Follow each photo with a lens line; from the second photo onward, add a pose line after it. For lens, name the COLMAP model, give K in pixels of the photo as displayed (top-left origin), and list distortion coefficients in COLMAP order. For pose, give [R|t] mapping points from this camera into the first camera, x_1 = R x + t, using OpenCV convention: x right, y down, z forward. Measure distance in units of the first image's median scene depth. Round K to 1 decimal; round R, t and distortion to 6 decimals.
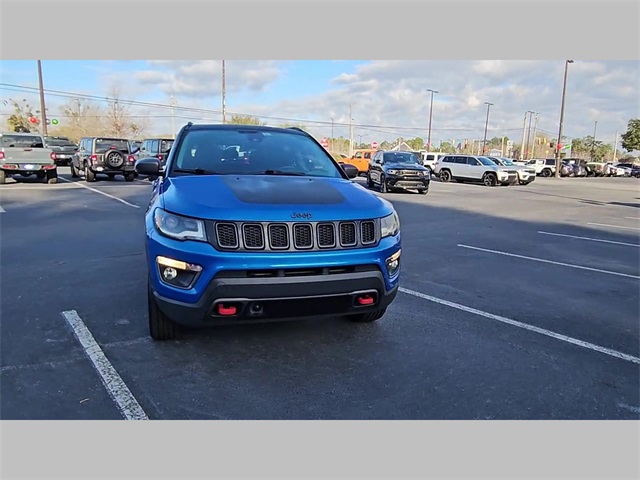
lens RADIAL K [[436.7, 0, 309.9], [0, 436.7, 239.0], [0, 0, 1]] dist [0.007805, -0.005296]
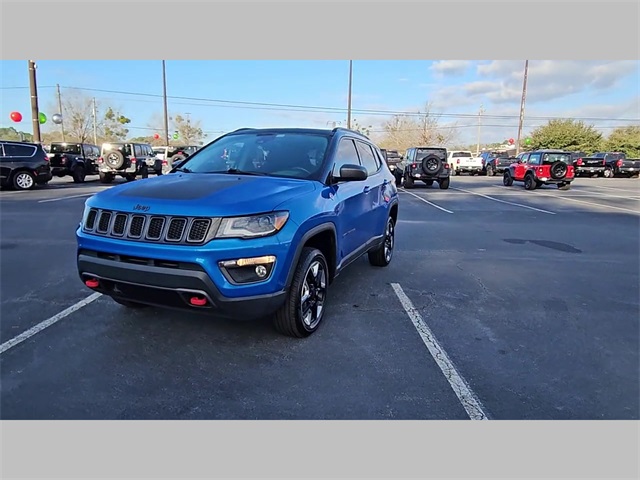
lens RADIAL K [[436.7, 0, 309.9], [0, 436.7, 239.0], [0, 0, 1]] dist [0.007805, -0.005296]
pose [[0.773066, 0.098431, -0.626642, 0.159496], [-0.112389, 0.993512, 0.017408, -0.006981], [0.624289, 0.056970, 0.779113, 0.069013]]
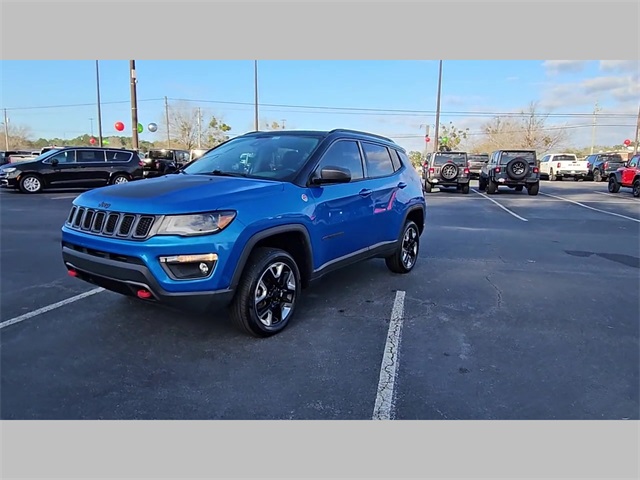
lens RADIAL K [[436.7, 0, 309.9], [0, 436.7, 239.0], [0, 0, 1]] dist [0.007805, -0.005296]
pose [[0.621011, 0.114726, -0.775360, 0.201292], [-0.140821, 0.989464, 0.033617, -0.013109], [0.771047, 0.088311, 0.630624, 0.112449]]
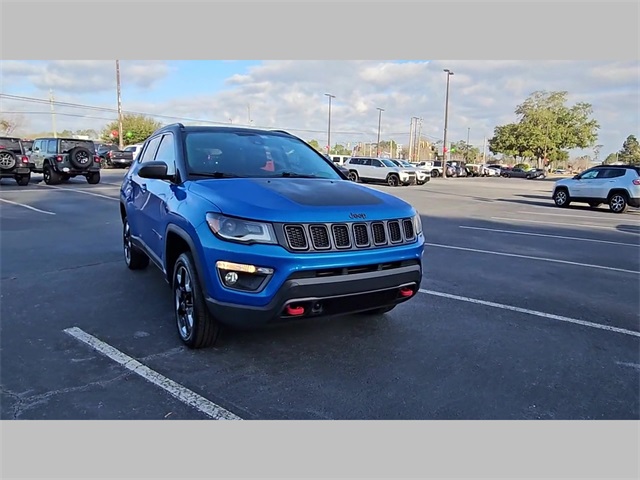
lens RADIAL K [[436.7, 0, 309.9], [0, 436.7, 239.0], [0, 0, 1]] dist [0.007805, -0.005296]
pose [[0.973155, -0.038901, 0.226840, -0.060908], [0.039651, 0.999213, 0.001252, -0.000632], [-0.226710, 0.007776, 0.973931, -0.001046]]
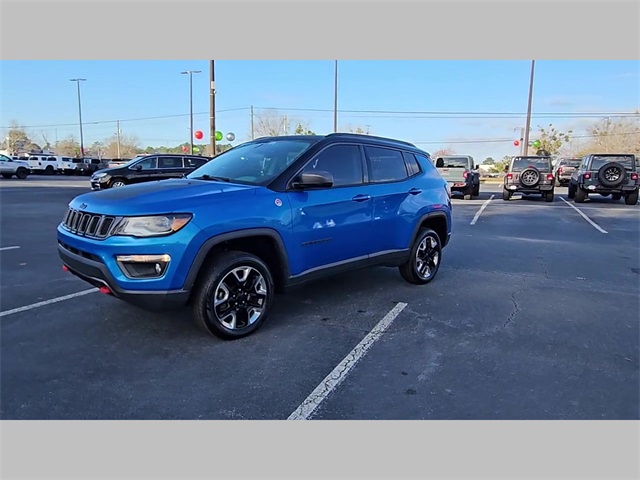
lens RADIAL K [[436.7, 0, 309.9], [0, 436.7, 239.0], [0, 0, 1]] dist [0.007805, -0.005296]
pose [[0.456425, 0.120923, -0.881507, 0.228155], [-0.164013, 0.985179, 0.050222, -0.021295], [0.874515, 0.121656, 0.469493, 0.160518]]
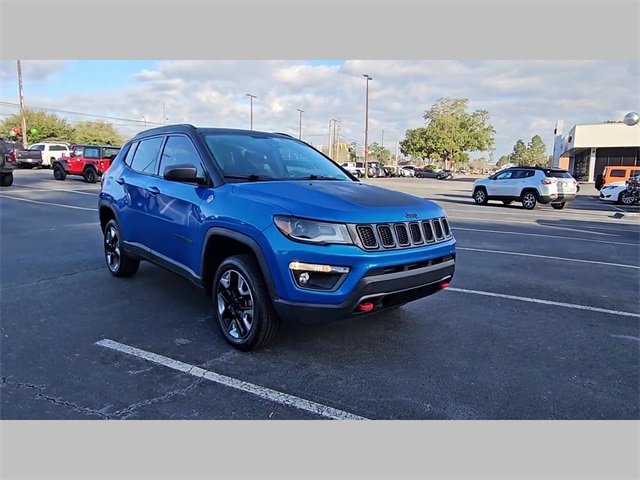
lens RADIAL K [[436.7, 0, 309.9], [0, 436.7, 239.0], [0, 0, 1]] dist [0.007805, -0.005296]
pose [[0.913623, -0.065437, 0.401262, -0.117486], [0.067154, 0.997694, 0.009800, -0.003634], [-0.400979, 0.017993, 0.915911, 0.009996]]
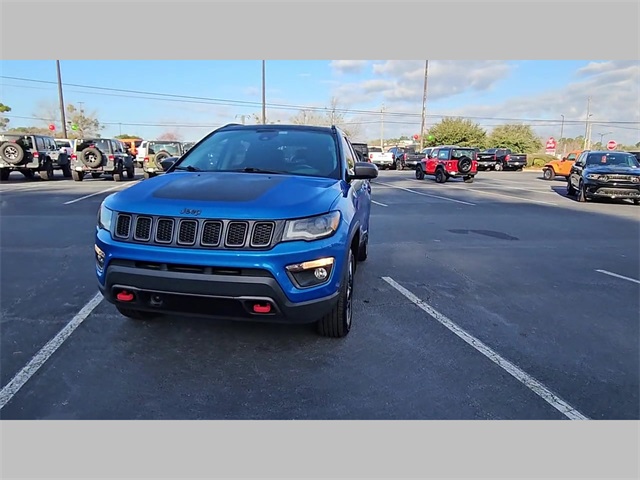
lens RADIAL K [[436.7, 0, 309.9], [0, 436.7, 239.0], [0, 0, 1]] dist [0.007805, -0.005296]
pose [[0.889018, 0.075679, -0.451574, 0.109013], [-0.079598, 0.996773, 0.010344, -0.003825], [0.450900, 0.026749, 0.892173, 0.039014]]
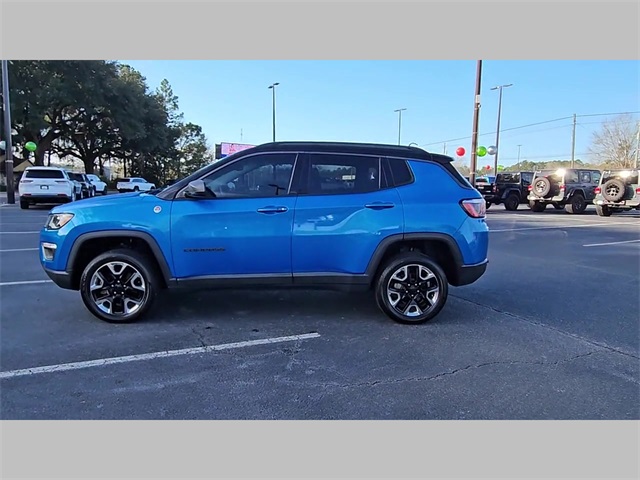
lens RADIAL K [[436.7, 0, 309.9], [0, 436.7, 239.0], [0, 0, 1]] dist [0.007805, -0.005296]
pose [[-0.253320, 0.089123, -0.963269, 0.239259], [-0.186079, 0.972663, 0.138927, -0.058844], [0.949318, 0.214437, -0.229811, 0.384668]]
